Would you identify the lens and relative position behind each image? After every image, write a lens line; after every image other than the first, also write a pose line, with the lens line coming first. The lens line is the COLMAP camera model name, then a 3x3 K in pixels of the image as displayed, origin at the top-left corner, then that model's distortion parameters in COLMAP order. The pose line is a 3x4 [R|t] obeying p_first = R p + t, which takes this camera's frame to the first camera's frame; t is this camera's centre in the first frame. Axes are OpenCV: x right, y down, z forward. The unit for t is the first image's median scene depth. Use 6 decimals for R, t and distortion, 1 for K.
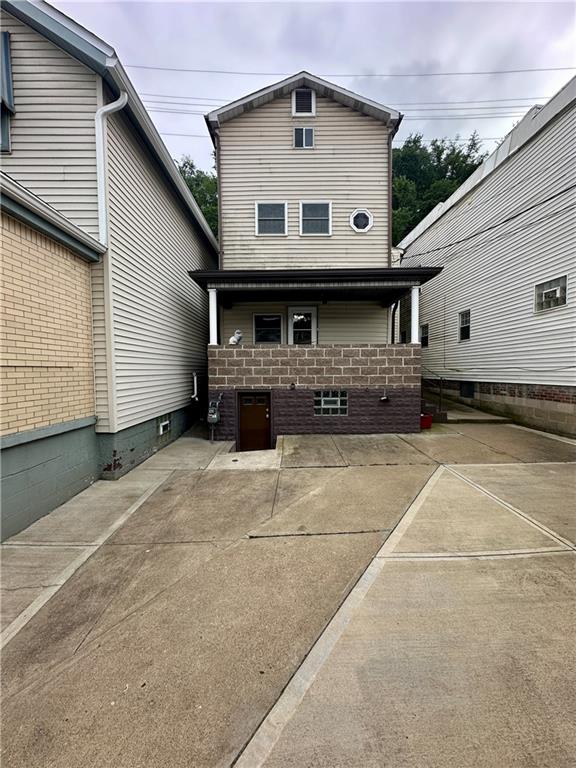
lens RADIAL K [[304.9, 0, 288.0], [0, 304.9, 384.0], [0, 0, 1]] dist [-0.001381, -0.000110]
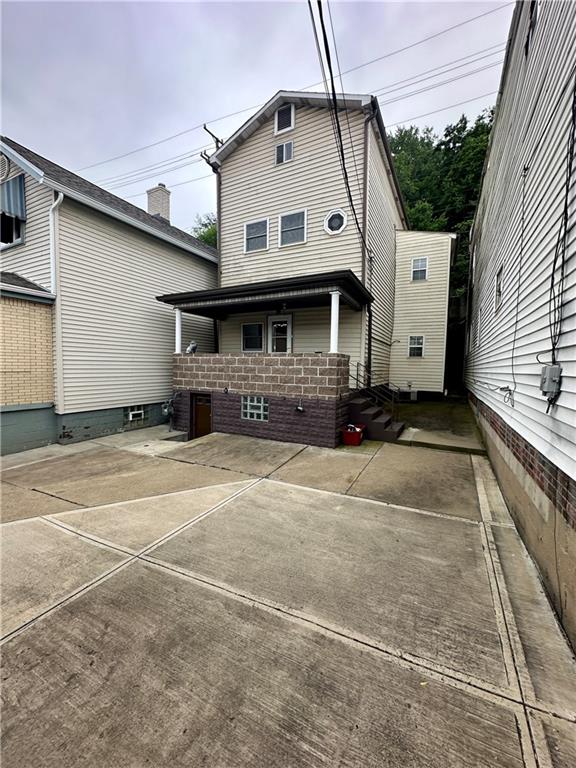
lens RADIAL K [[304.9, 0, 288.0], [0, 304.9, 384.0], [0, 0, 1]] dist [-0.001381, -0.000110]
pose [[0.886092, 0.051138, -0.460680, 0.736915], [-0.046552, 0.998688, 0.021319, -0.050889], [0.461166, 0.002555, 0.887310, 0.102770]]
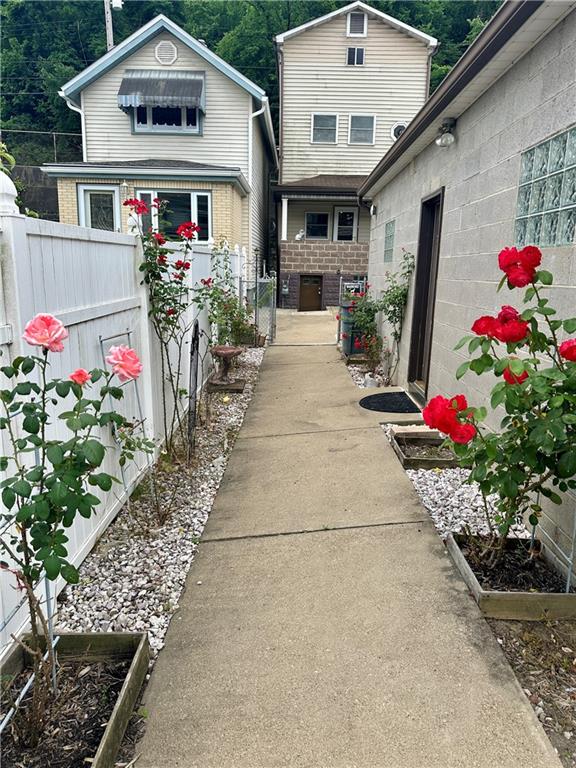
lens RADIAL K [[538.6, 0, 289.7], [0, 538.6, 387.2], [0, 0, 1]] dist [0.044885, -0.068499]
pose [[0.999334, 0.034848, -0.010807, -0.167499], [-0.032545, 0.985295, 0.167731, 0.122879], [0.016493, -0.167268, 0.985773, -1.580625]]
